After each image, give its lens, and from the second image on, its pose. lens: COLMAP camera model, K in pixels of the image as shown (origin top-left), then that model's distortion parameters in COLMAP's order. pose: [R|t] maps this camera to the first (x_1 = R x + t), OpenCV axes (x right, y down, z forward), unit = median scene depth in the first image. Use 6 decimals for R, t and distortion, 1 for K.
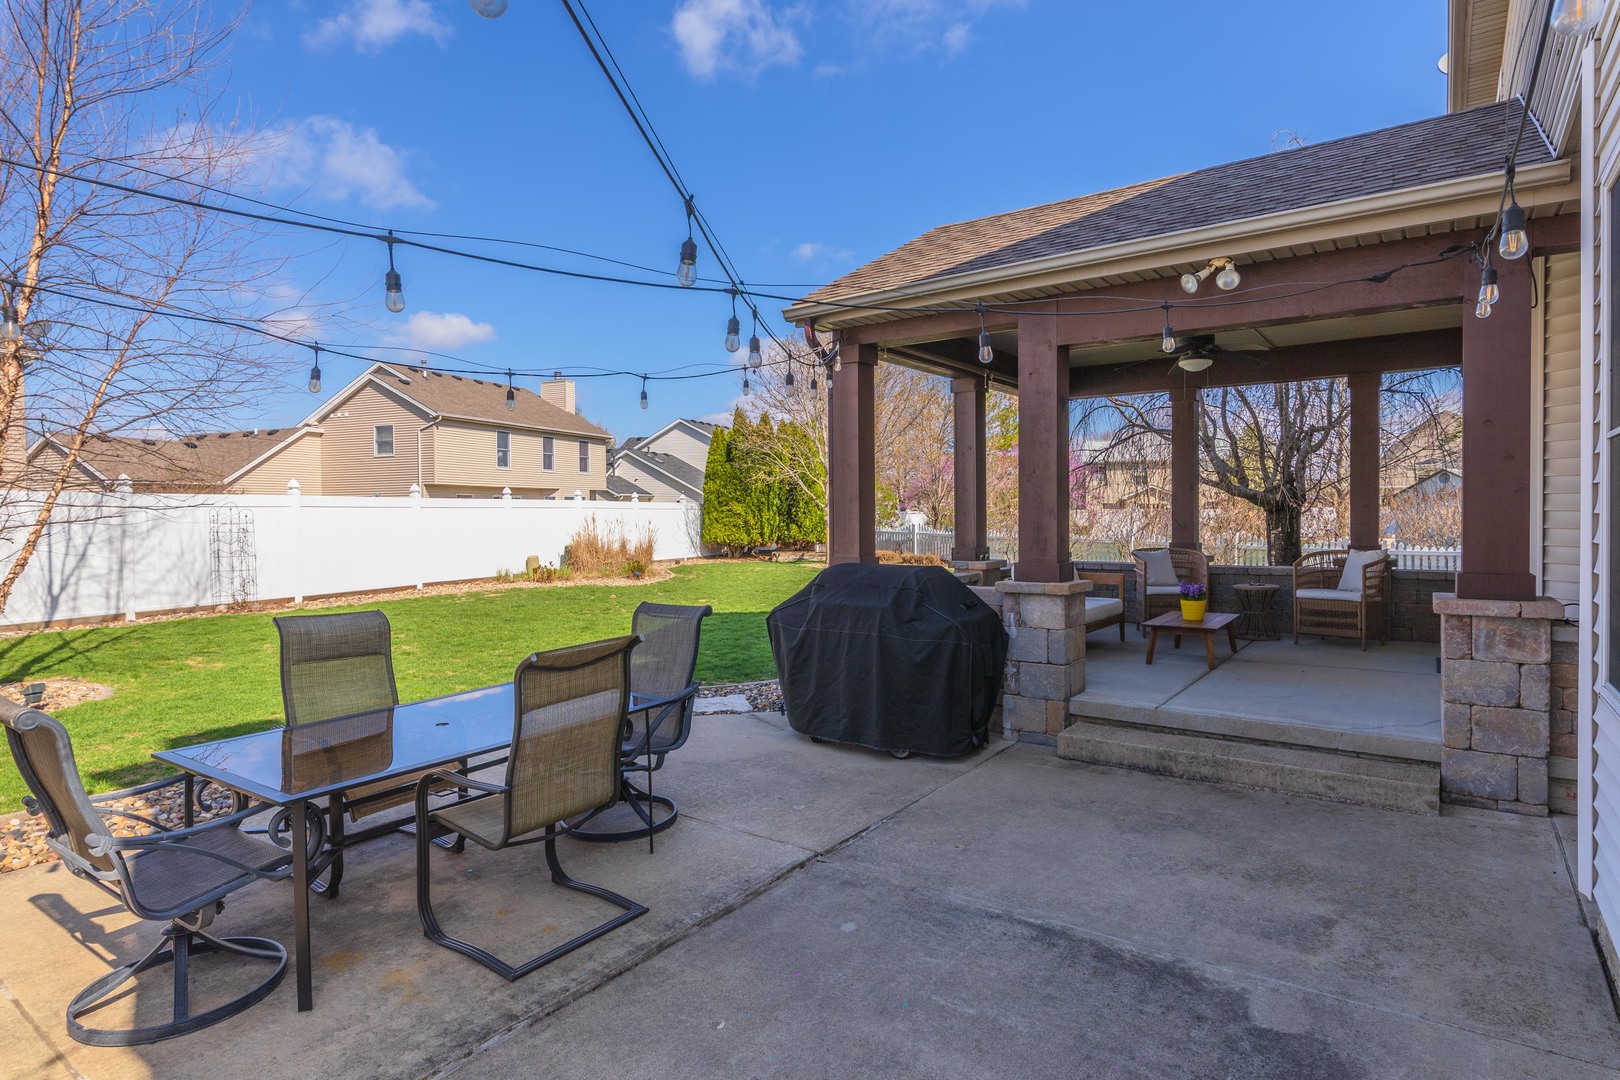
lens RADIAL K [[864.5, 0, 813.3], [0, 864.5, 530.0], [0, 0, 1]] dist [0.002459, 0.000645]
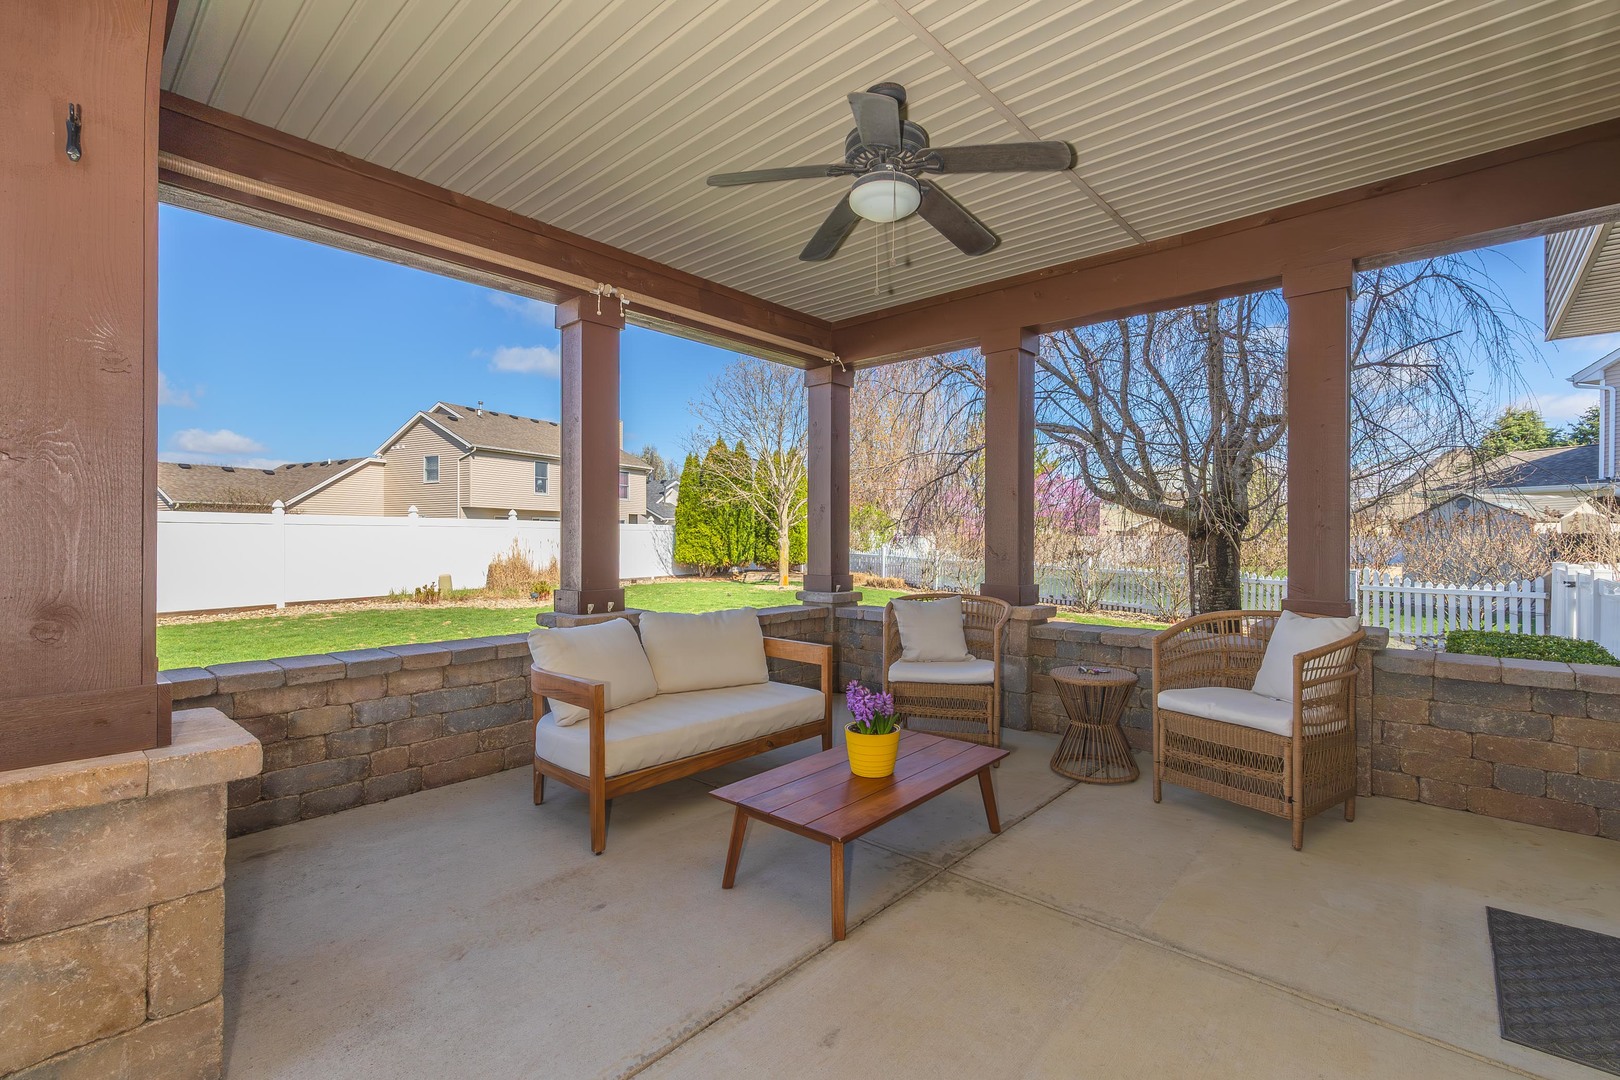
lens RADIAL K [[683.9, 0, 803.1], [0, 683.9, 542.2], [0, 0, 1]] dist [-0.000915, -0.000909]
pose [[0.991181, 0.011390, -0.132023, 0.162766], [-0.012970, 0.999854, -0.011120, -0.003542], [0.131877, 0.012734, 0.991184, 0.234186]]
